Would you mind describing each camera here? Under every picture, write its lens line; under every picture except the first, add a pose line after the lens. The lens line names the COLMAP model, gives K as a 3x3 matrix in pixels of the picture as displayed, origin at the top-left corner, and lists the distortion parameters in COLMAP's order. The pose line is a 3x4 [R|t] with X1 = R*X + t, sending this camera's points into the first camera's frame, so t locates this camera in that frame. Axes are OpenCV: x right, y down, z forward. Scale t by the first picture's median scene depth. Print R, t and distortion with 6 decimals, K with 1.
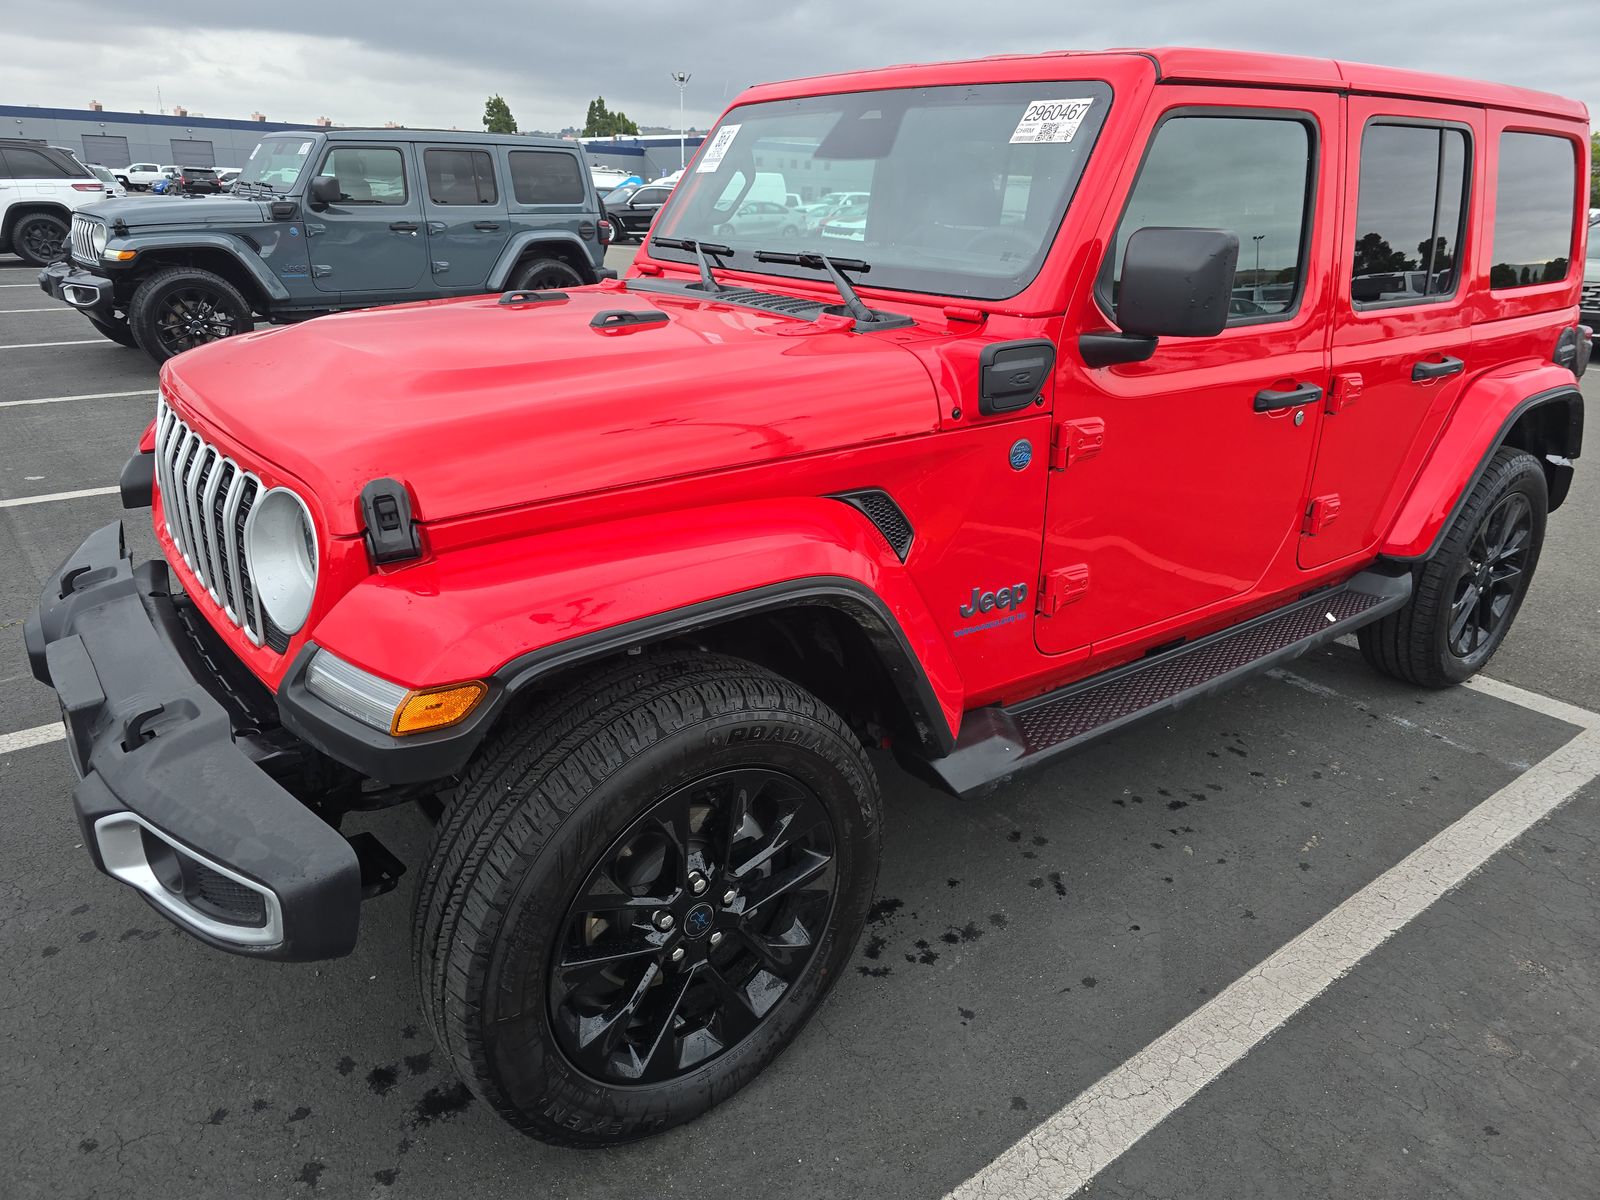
lens RADIAL K [[1057.7, 0, 826.3], [0, 1057.7, 602.3], [0, 0, 1]] dist [0.005476, -0.002877]
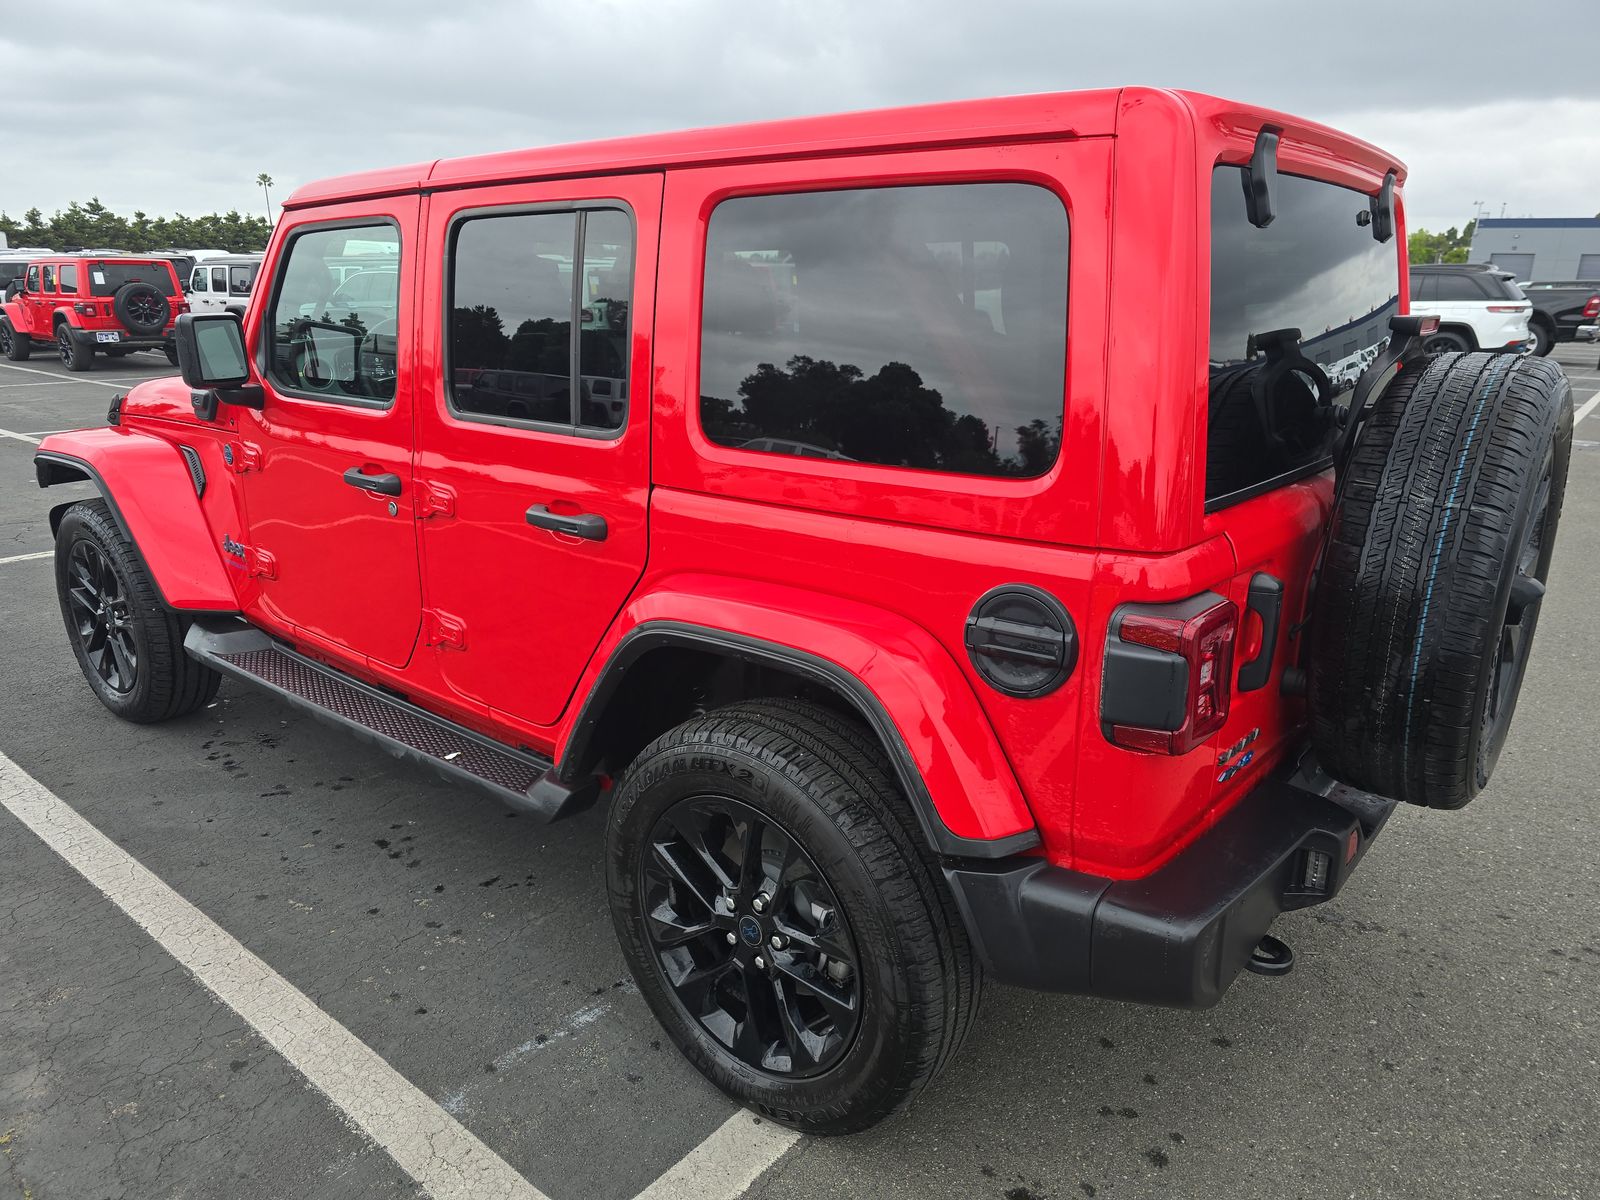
lens RADIAL K [[1057.7, 0, 806.8], [0, 1057.7, 610.8], [0, 0, 1]] dist [0.005476, -0.002877]
pose [[0.243785, 0.269305, -0.931689, 1.332754], [-0.359521, 0.917320, 0.171080, -0.354167], [0.900729, 0.293255, 0.320449, 0.941673]]
